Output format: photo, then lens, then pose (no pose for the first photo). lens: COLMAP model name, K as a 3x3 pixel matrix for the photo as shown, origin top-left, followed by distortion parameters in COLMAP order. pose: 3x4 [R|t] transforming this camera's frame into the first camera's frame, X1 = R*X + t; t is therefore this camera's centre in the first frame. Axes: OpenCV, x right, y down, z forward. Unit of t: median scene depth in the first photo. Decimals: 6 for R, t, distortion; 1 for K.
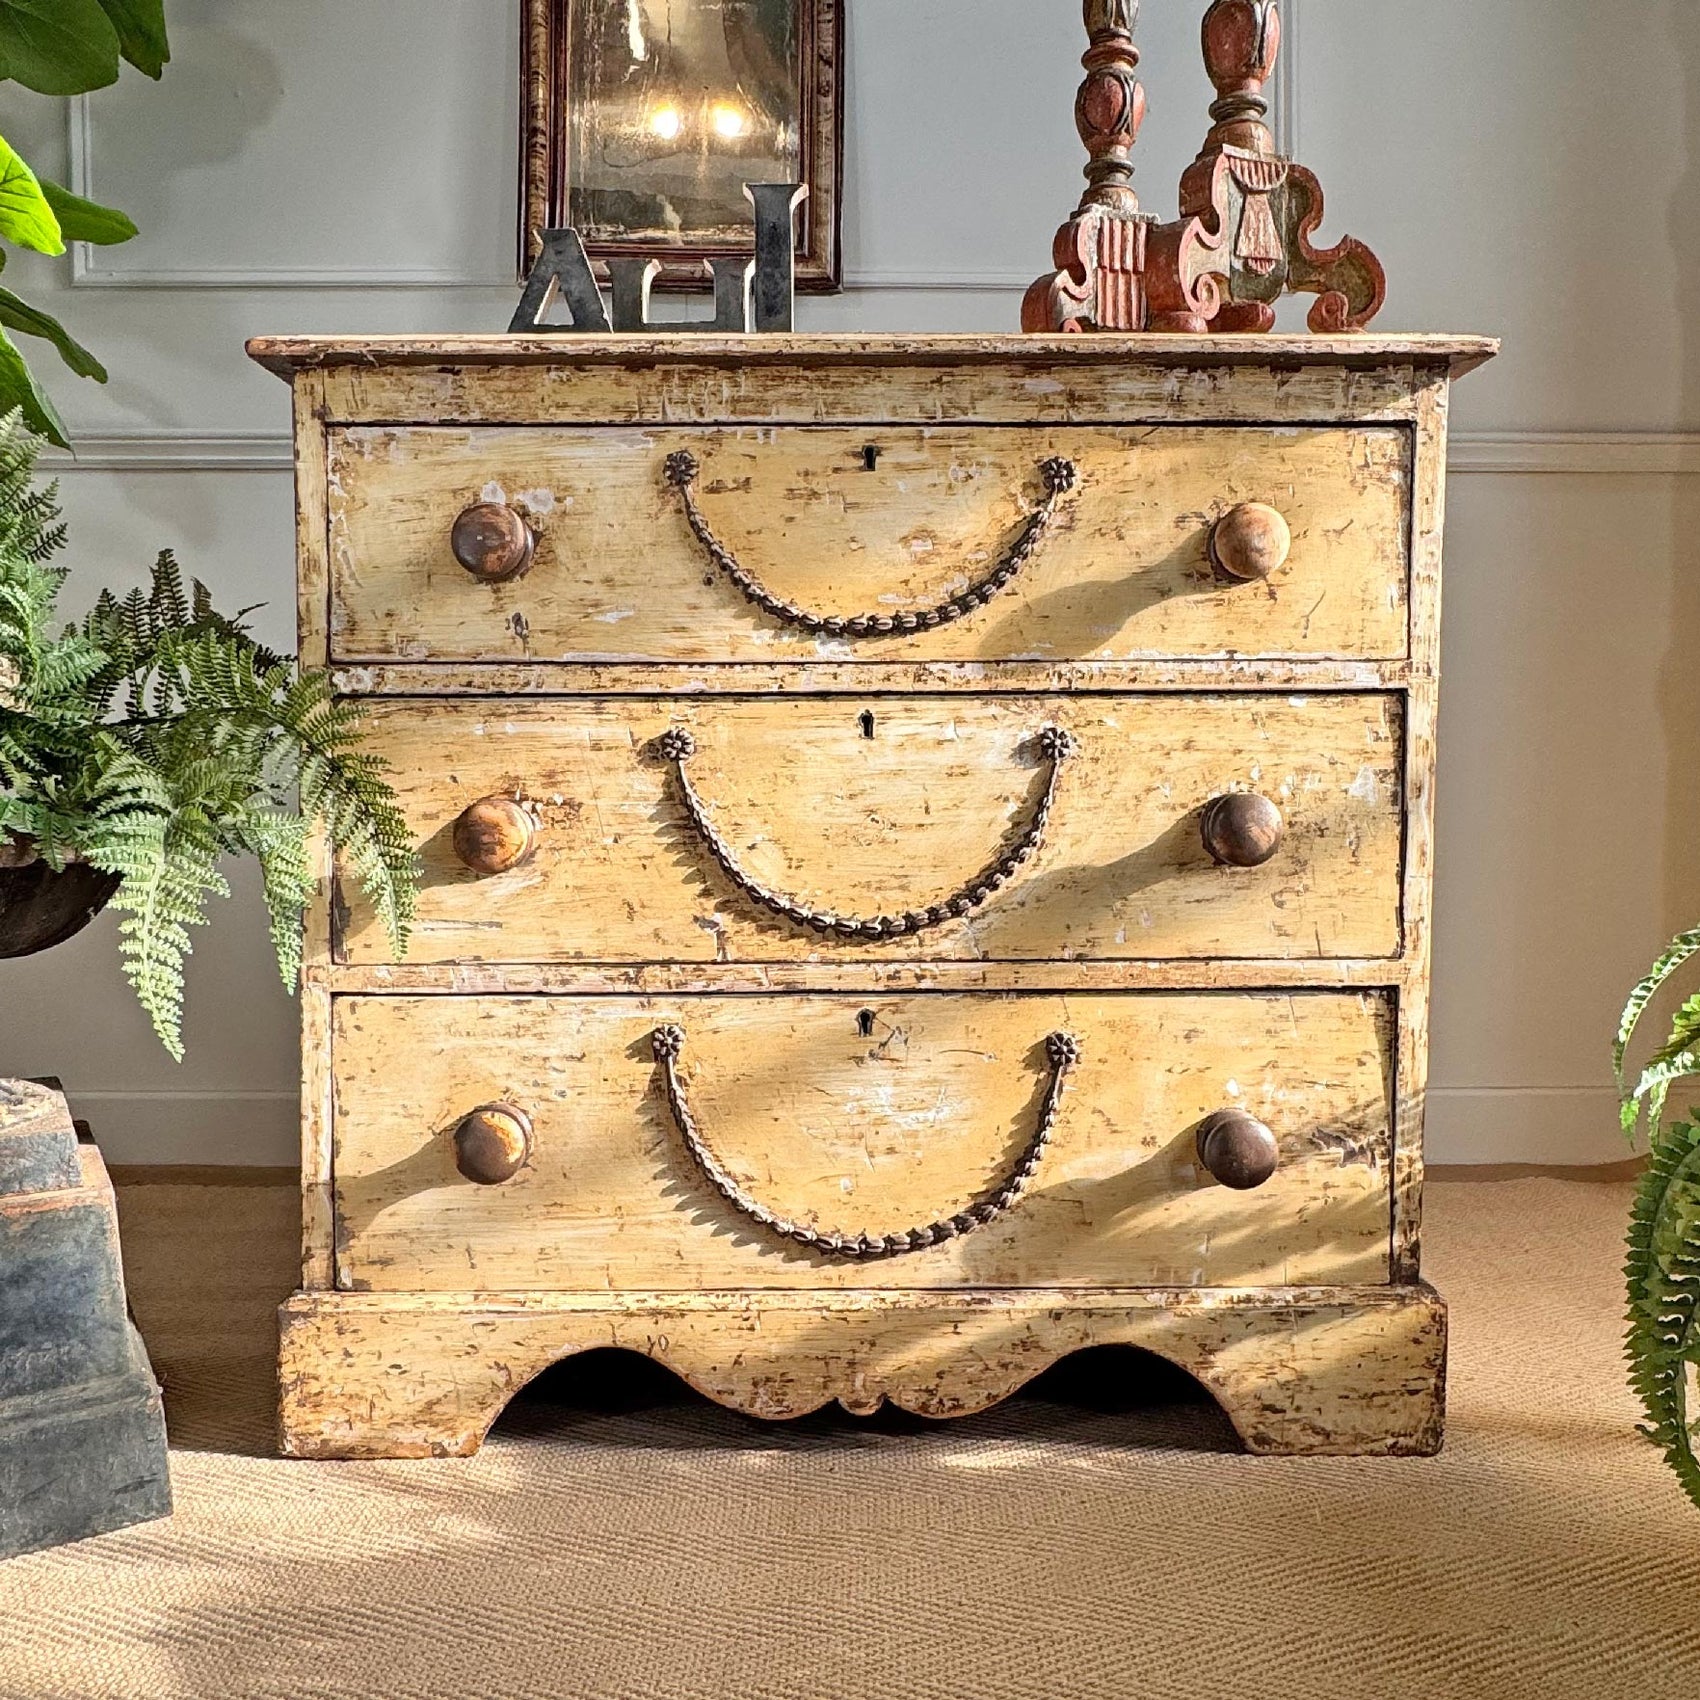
lens RADIAL K [[1646.5, 0, 847.4], [0, 1646.5, 884.9], [0, 0, 1]] dist [-0.003663, -0.019287]
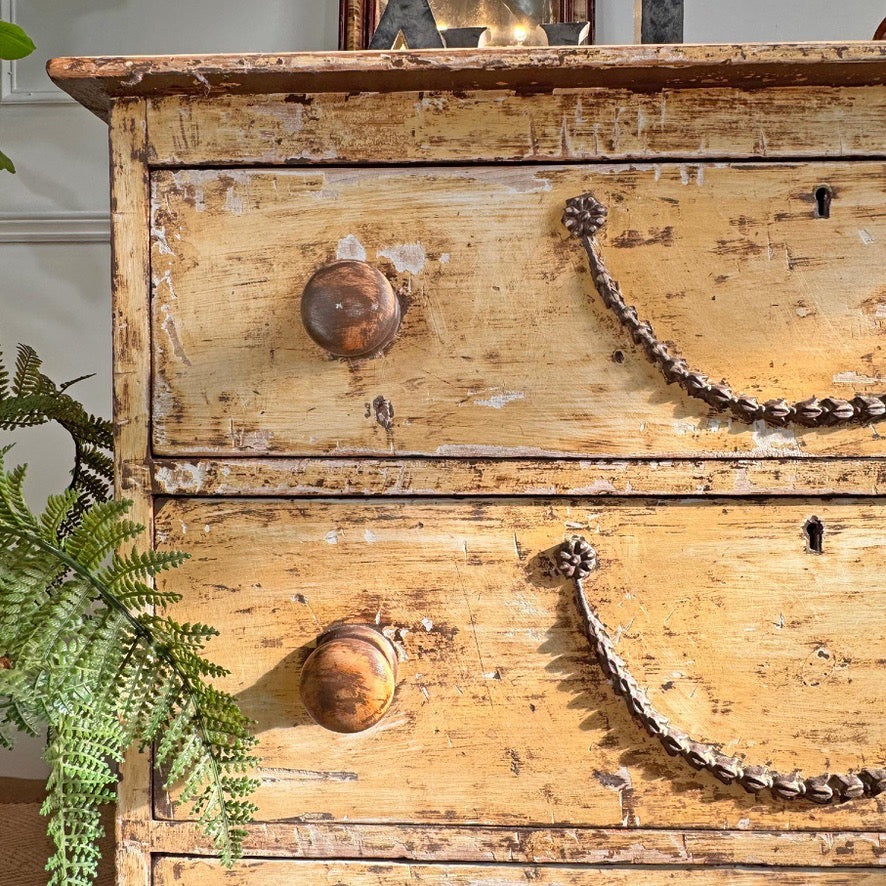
lens RADIAL K [[778.5, 0, 420.0], [0, 778.5, 431.5], [0, 0, 1]] dist [-0.003269, -0.001782]
pose [[0.998675, 0.002736, -0.051381, -0.160705], [-0.003756, 0.999798, -0.019766, -0.140276], [0.051316, 0.019933, 0.998484, 0.617880]]
